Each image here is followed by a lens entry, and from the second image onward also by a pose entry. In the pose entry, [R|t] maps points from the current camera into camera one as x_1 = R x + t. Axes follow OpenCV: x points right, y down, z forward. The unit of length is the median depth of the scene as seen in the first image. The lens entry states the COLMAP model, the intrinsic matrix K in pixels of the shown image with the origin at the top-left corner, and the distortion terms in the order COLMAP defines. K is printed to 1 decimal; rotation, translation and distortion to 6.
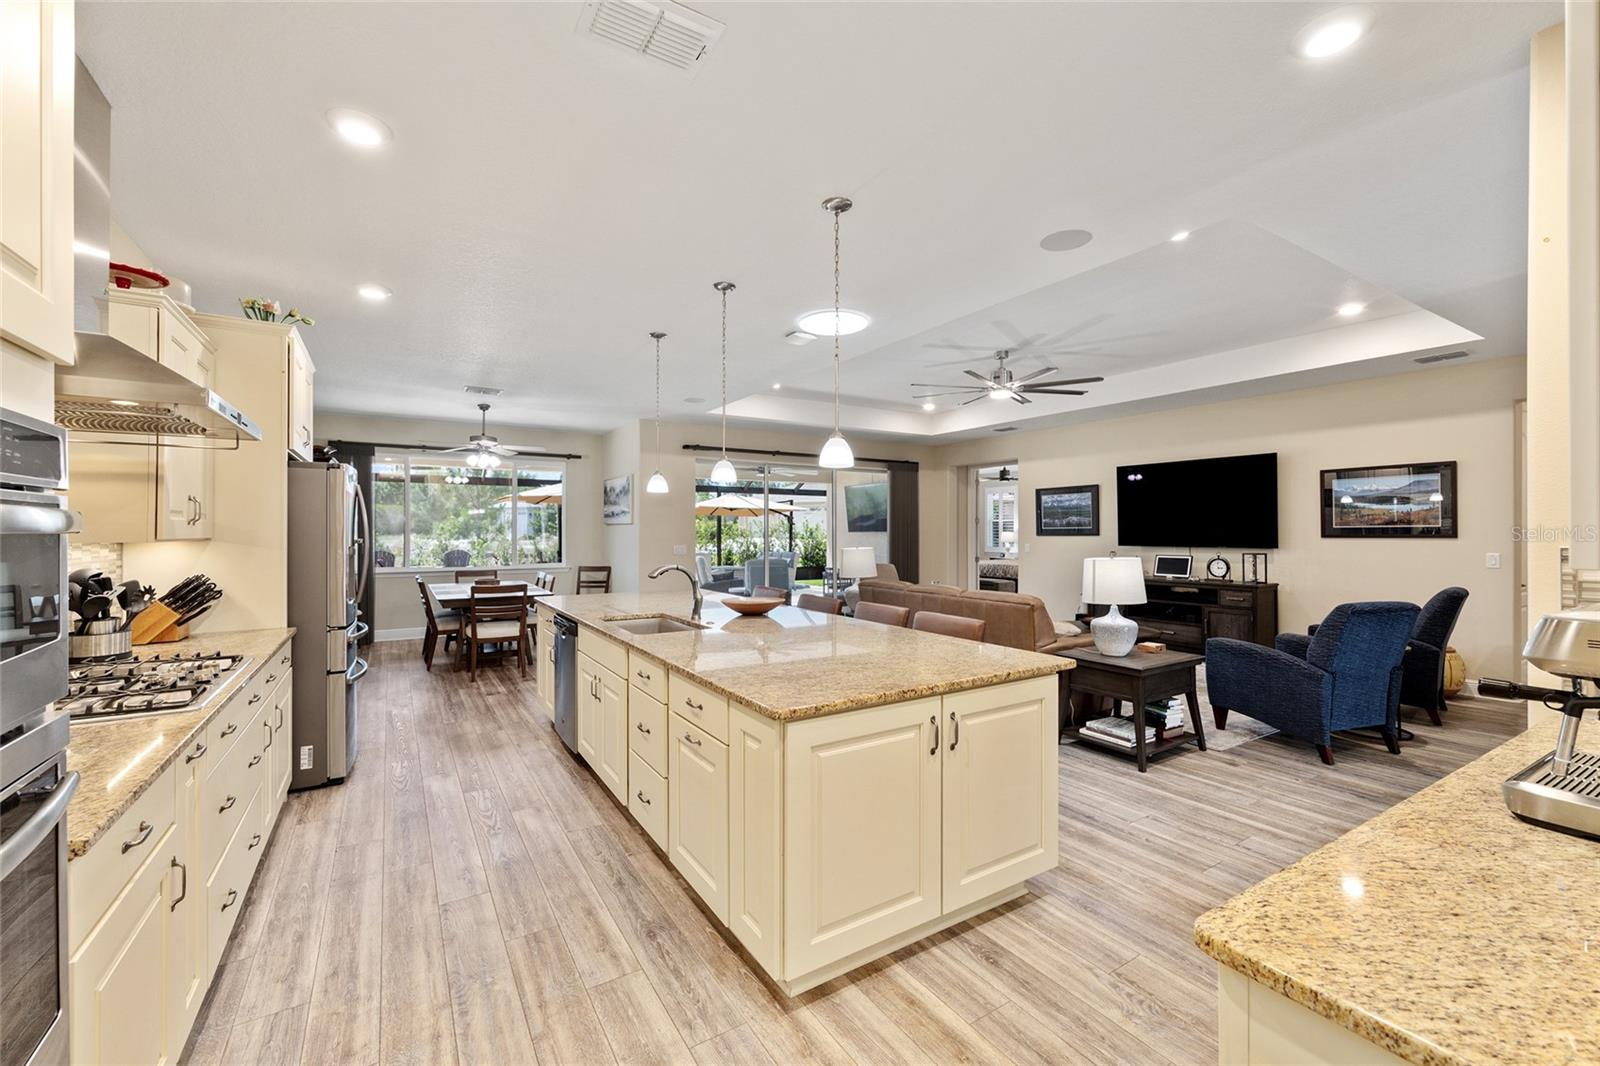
lens RADIAL K [[652.7, 0, 801.9], [0, 652.7, 530.9], [0, 0, 1]] dist [-0.002754, 0.002001]
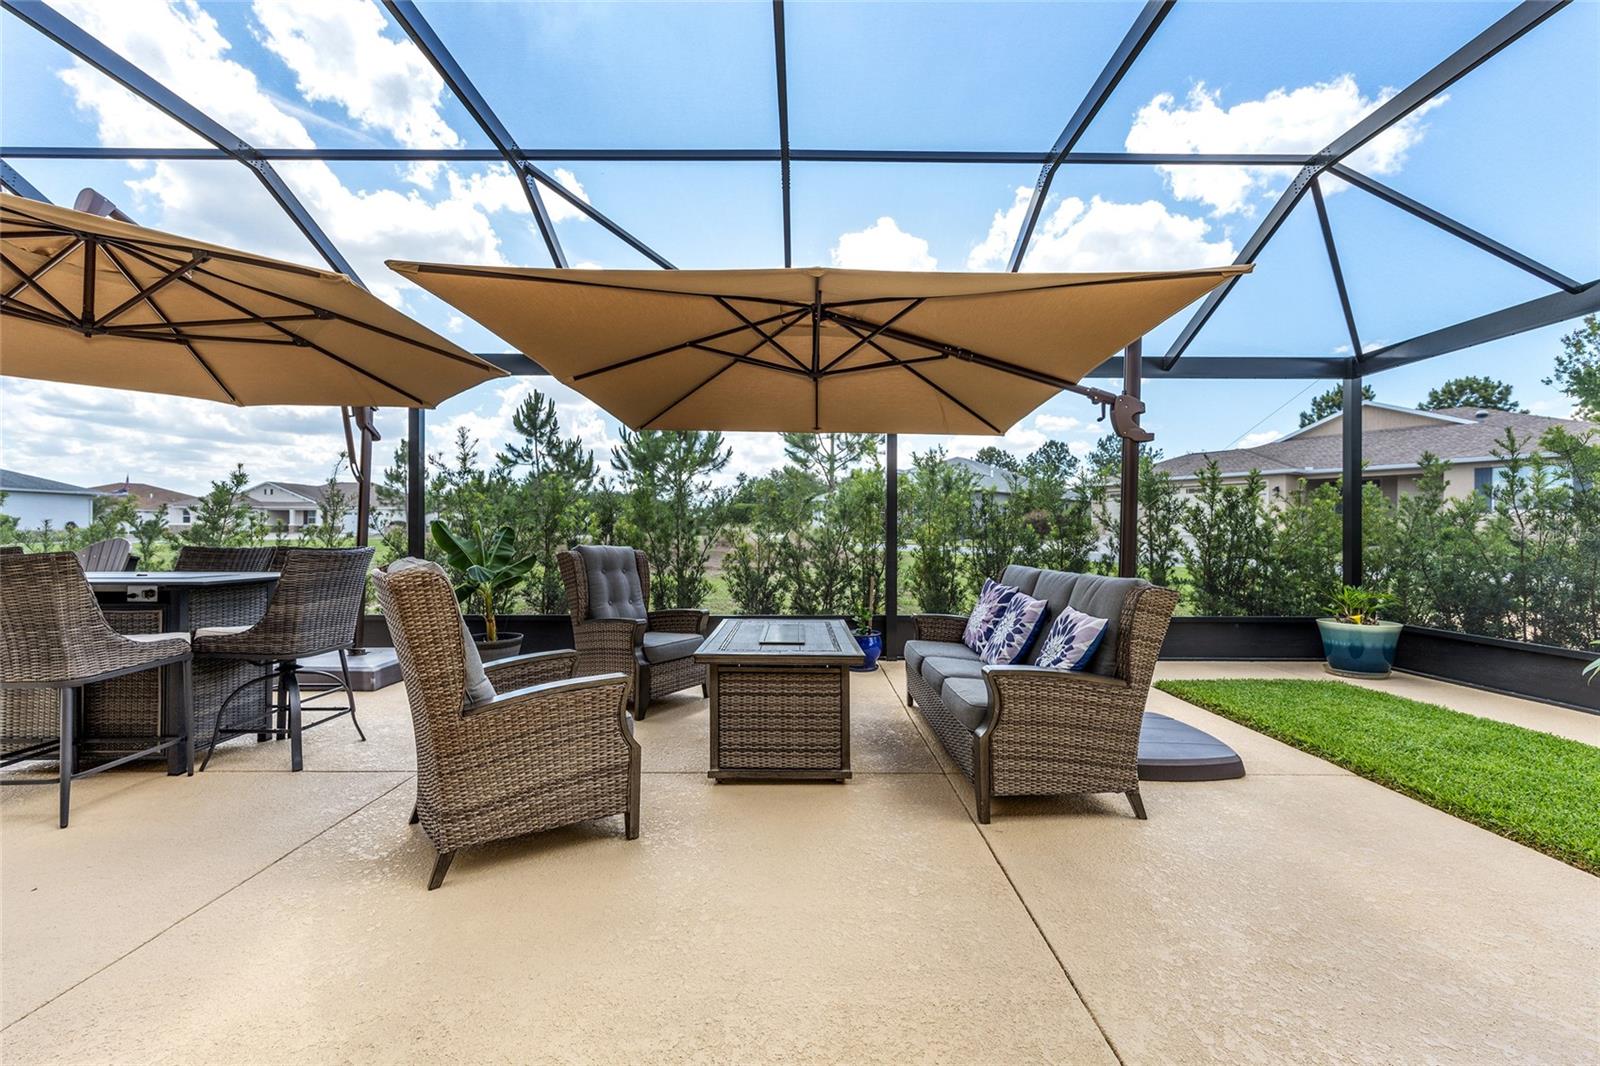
lens RADIAL K [[652.7, 0, 804.8], [0, 652.7, 529.4], [0, 0, 1]] dist [-0.002754, 0.002001]
pose [[0.857944, 0.006124, -0.513706, 0.001302], [-0.007565, 0.999971, -0.000715, 0.054812], [0.513687, 0.004500, 0.857966, 2.226106]]
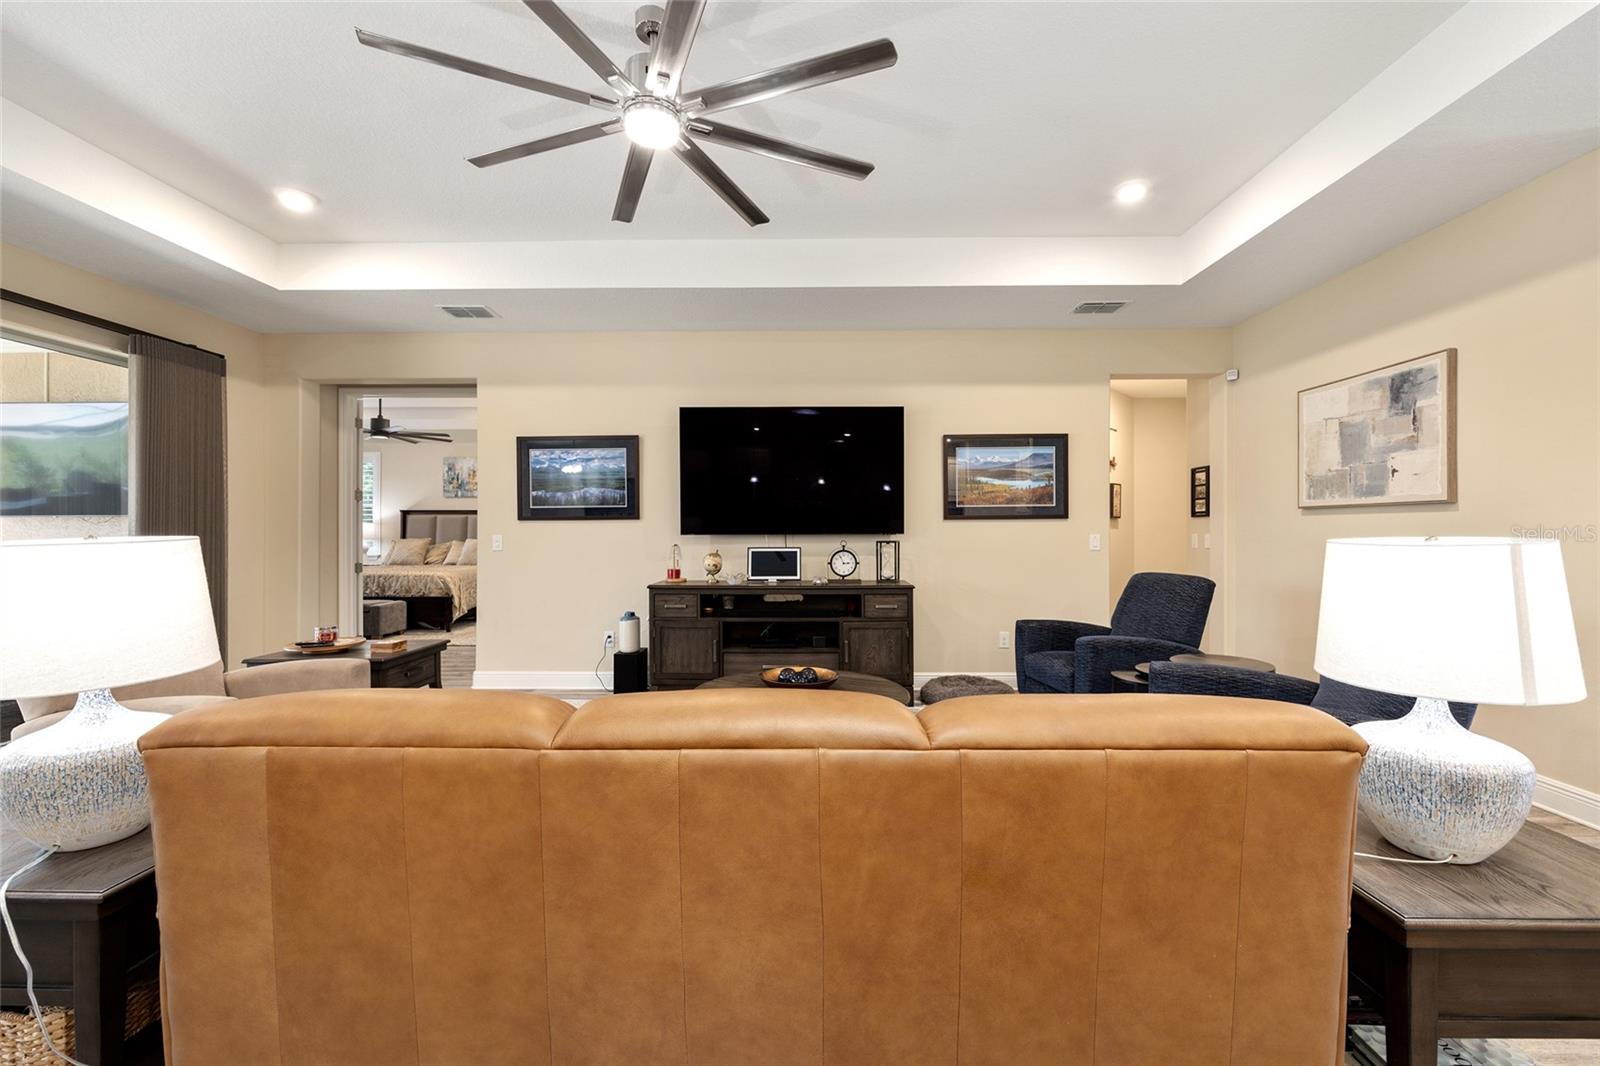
lens RADIAL K [[652.7, 0, 807.8], [0, 652.7, 526.9], [0, 0, 1]] dist [-0.002754, 0.002001]
pose [[0.540419, 0.004912, 0.841382, 0.036442], [0.002225, 0.999971, -0.007266, 0.025013], [-0.841393, 0.005799, 0.540392, 0.709601]]
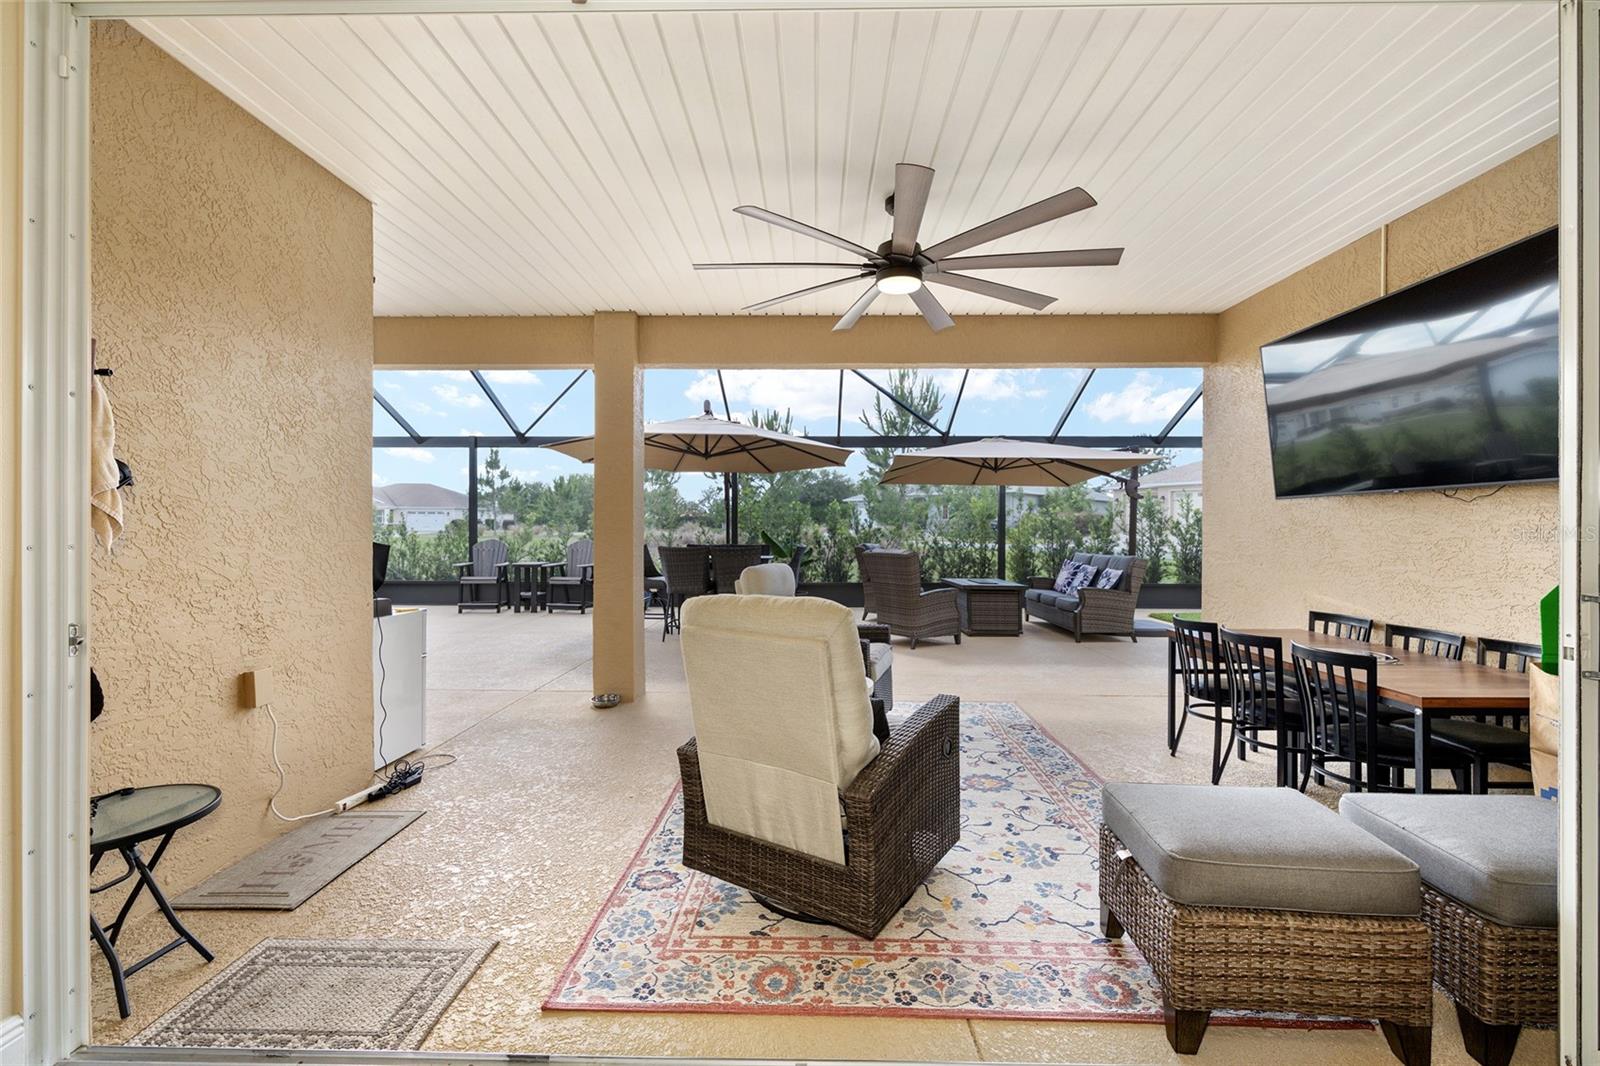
lens RADIAL K [[652.7, 0, 805.7], [0, 652.7, 527.6], [0, 0, 1]] dist [-0.002754, 0.002001]
pose [[0.844208, 0.006203, -0.535979, 0.097355], [-0.006357, 0.999979, 0.001560, 0.036844], [0.535978, 0.002090, 0.844230, 1.412269]]
